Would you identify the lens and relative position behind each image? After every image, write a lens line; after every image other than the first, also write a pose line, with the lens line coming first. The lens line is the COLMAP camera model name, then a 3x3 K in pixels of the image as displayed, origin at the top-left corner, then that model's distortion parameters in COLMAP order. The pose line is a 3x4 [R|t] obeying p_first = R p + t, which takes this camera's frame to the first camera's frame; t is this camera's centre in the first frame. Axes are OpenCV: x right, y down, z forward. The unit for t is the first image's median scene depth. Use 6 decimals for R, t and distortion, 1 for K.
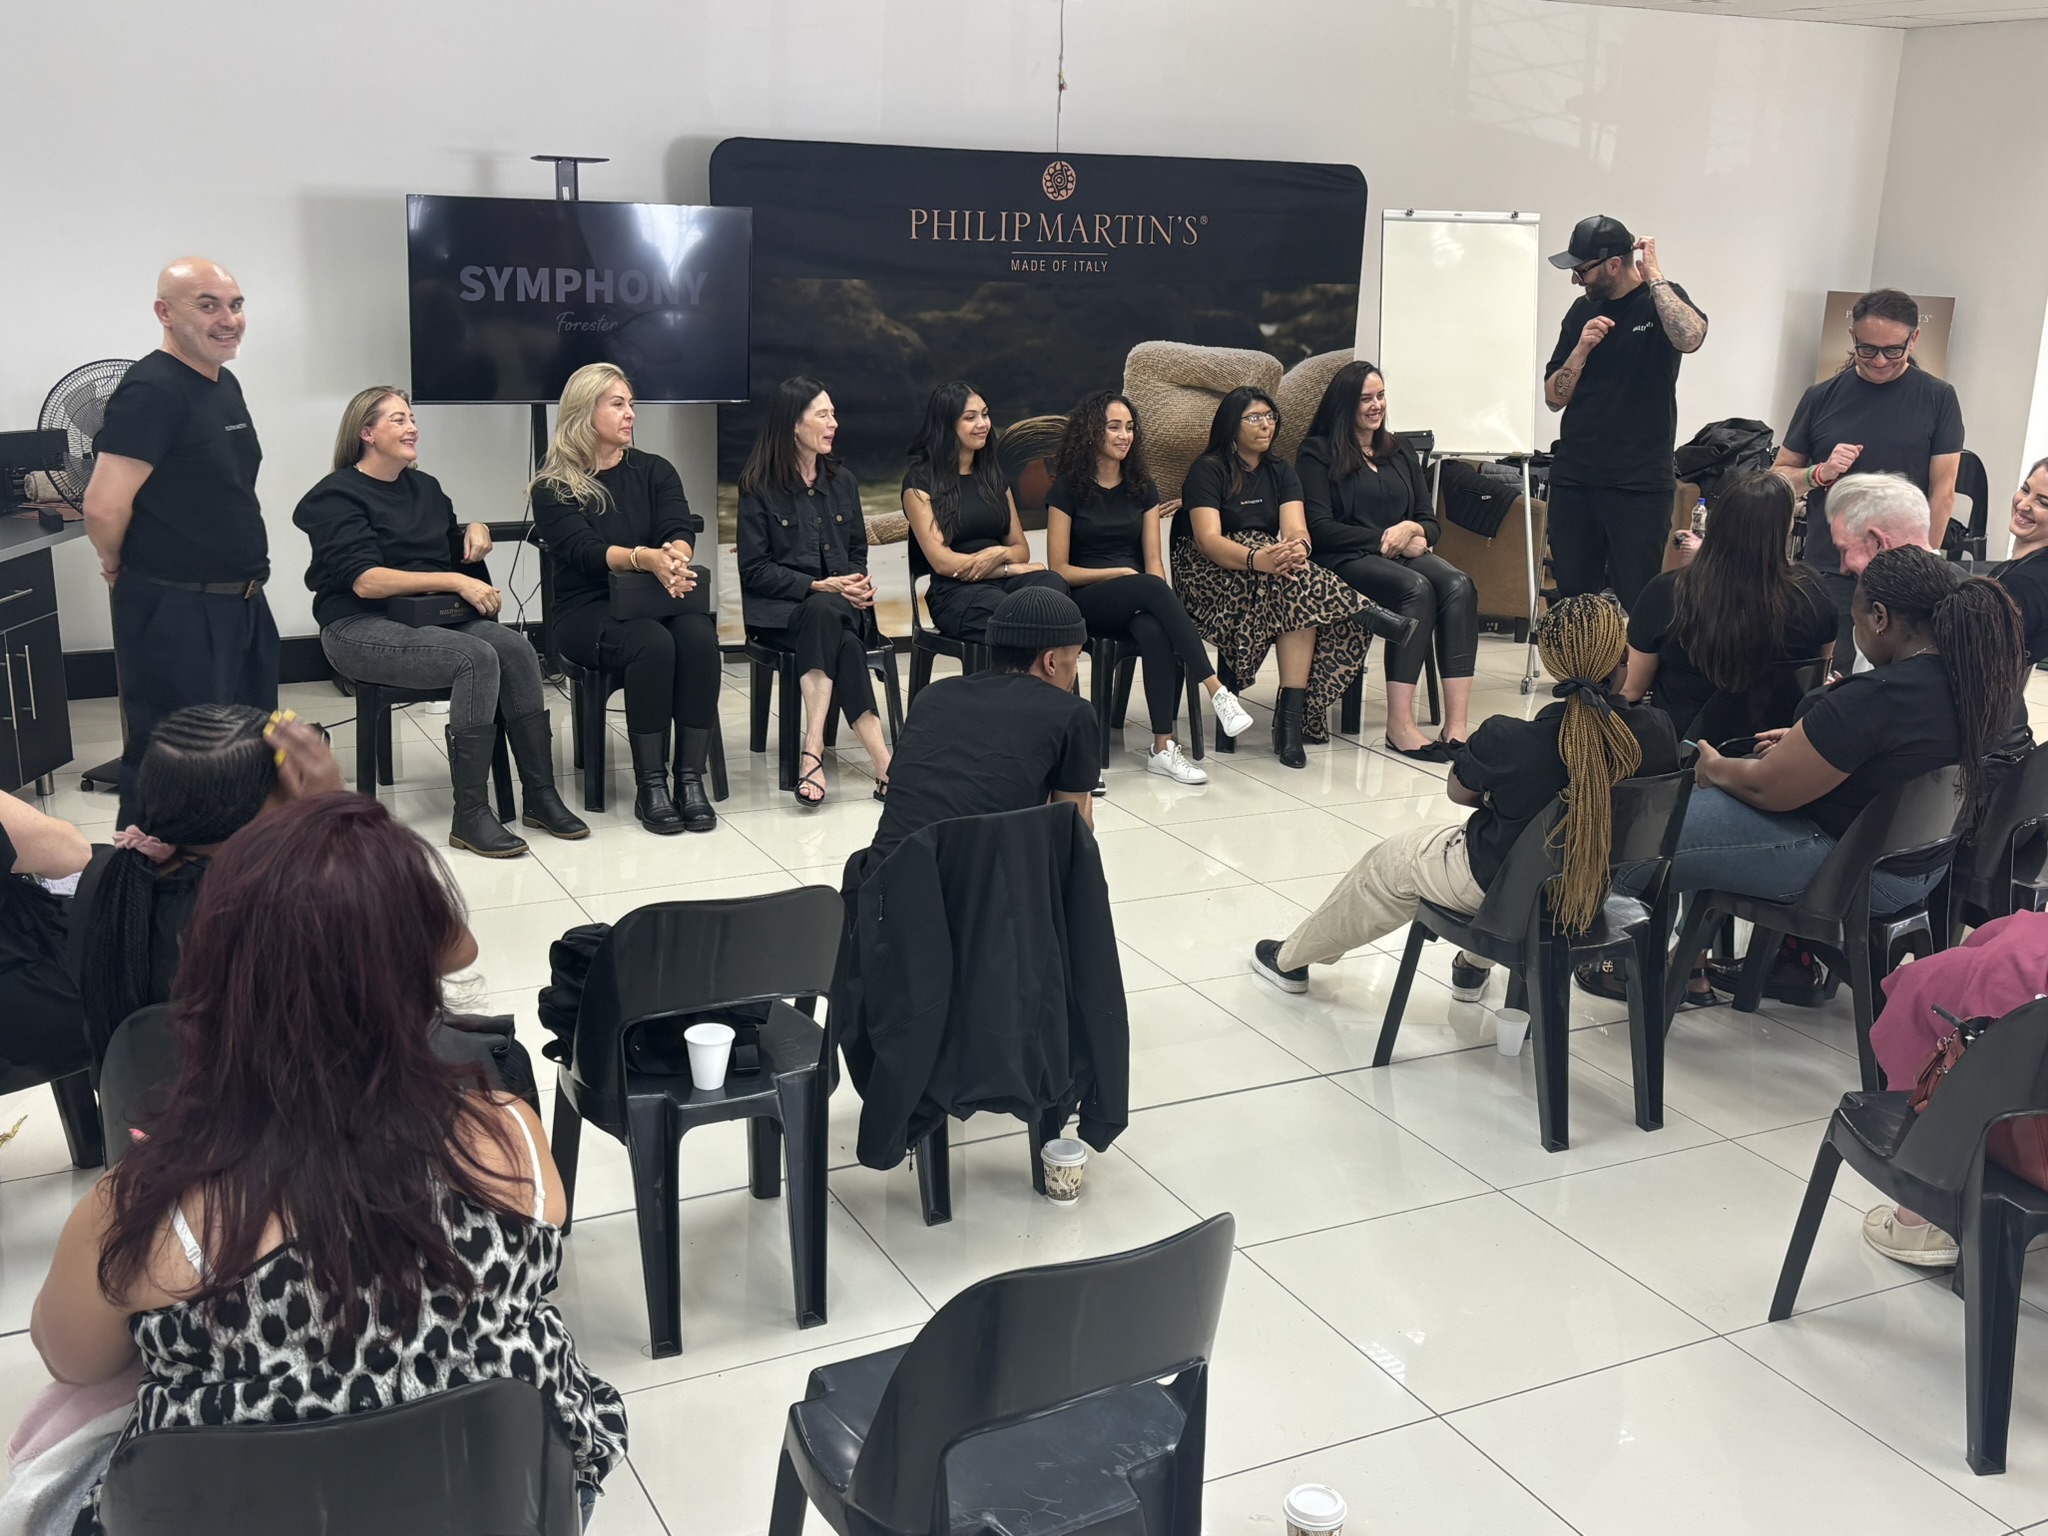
lens RADIAL K [[2156.2, 0, 1024.6], [0, 2156.2, 761.3], [0, 0, 1]] dist [0.114200, 0.000000]
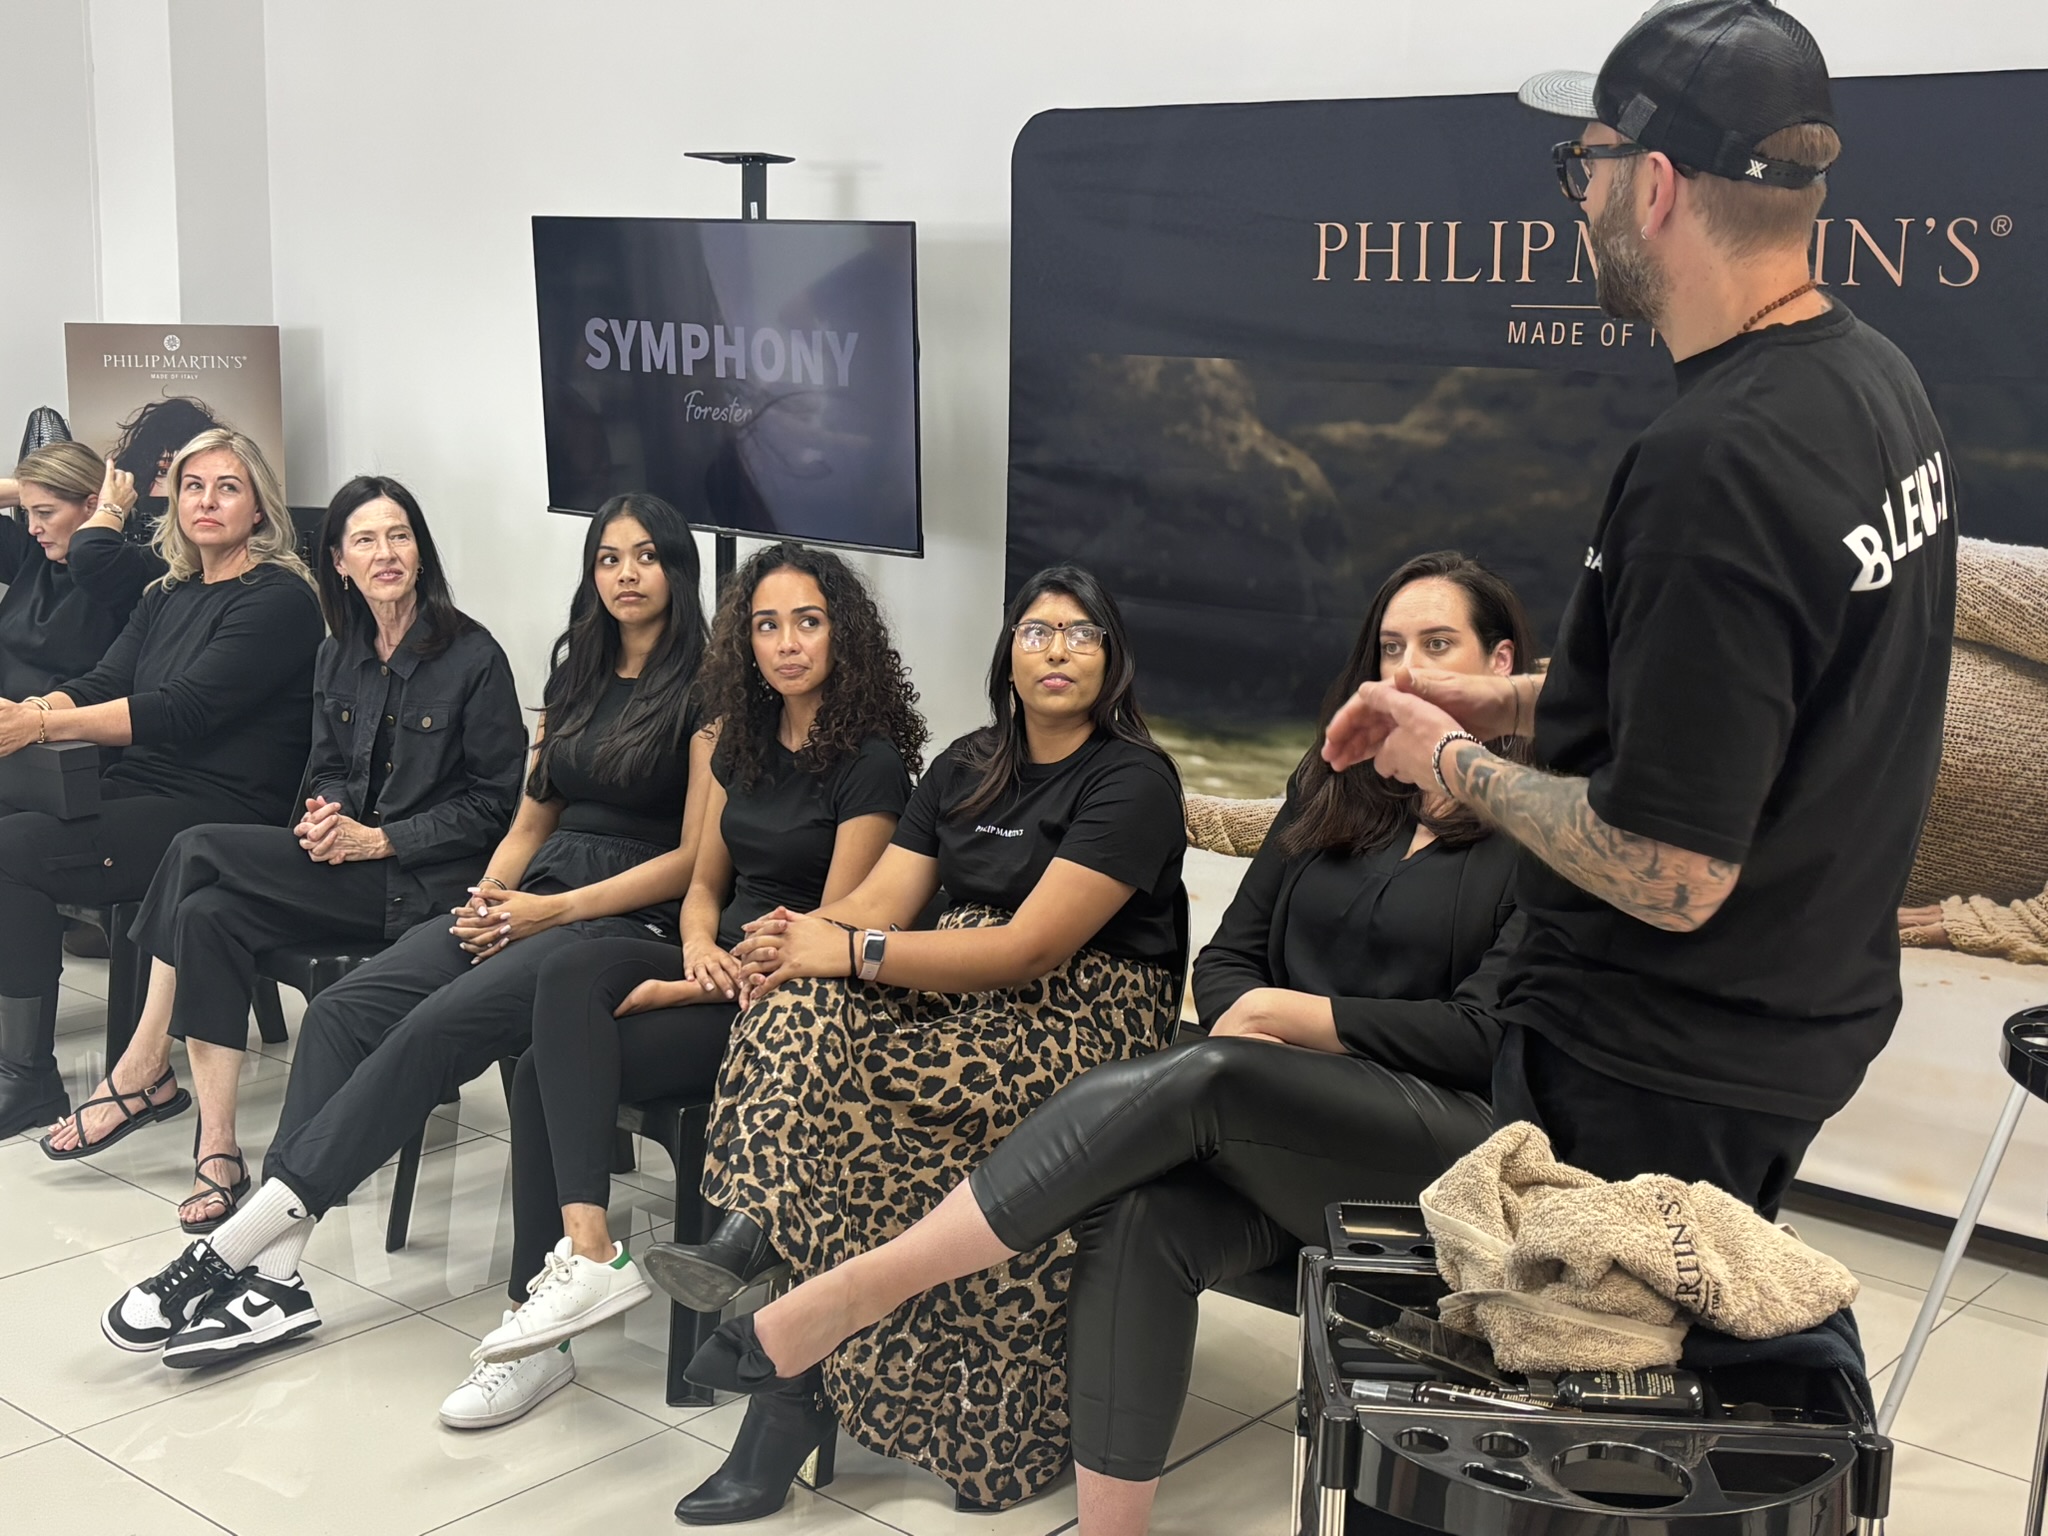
lens RADIAL K [[2526.4, 0, 1021.5], [0, 2526.4, 777.6], [0, 0, 1]] dist [0.061291, 0.000000]
pose [[0.412561, 0.140547, -0.900022, 0.526135], [-0.250174, 0.967516, 0.036409, -0.149527], [0.875903, 0.210141, 0.434320, 0.796396]]
